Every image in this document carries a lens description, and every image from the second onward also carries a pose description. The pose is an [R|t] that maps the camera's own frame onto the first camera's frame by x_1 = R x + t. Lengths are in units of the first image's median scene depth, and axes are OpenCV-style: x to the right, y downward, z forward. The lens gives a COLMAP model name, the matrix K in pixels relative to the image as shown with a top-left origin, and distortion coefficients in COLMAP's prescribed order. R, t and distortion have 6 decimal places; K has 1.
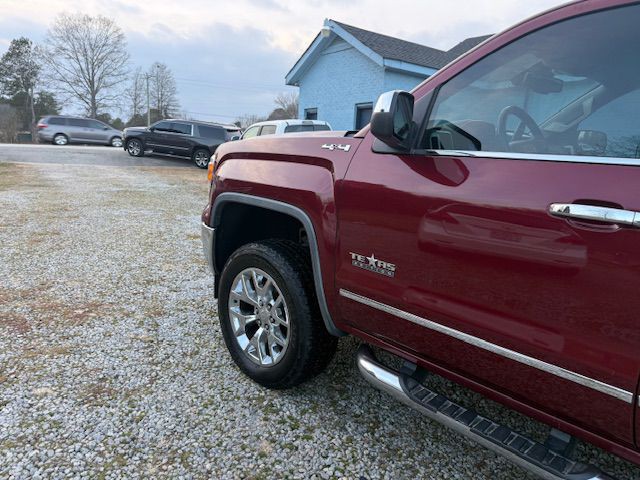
lens RADIAL K [[450.5, 0, 322.7], [0, 450.5, 242.5], [0, 0, 1]] dist [0.039801, -0.047066]
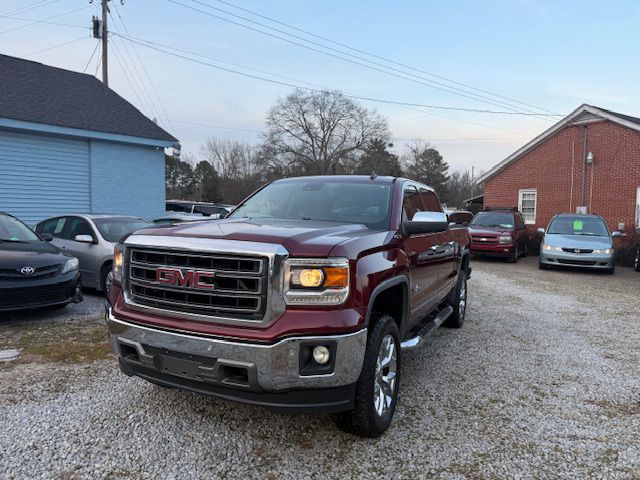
lens RADIAL K [[450.5, 0, 320.5], [0, 450.5, 240.4], [0, 0, 1]] dist [0.039801, -0.047066]
pose [[-0.336956, -0.115987, 0.934349, -0.734274], [0.155544, 0.971889, 0.176741, -0.270343], [-0.928583, 0.204886, -0.309443, 0.899284]]
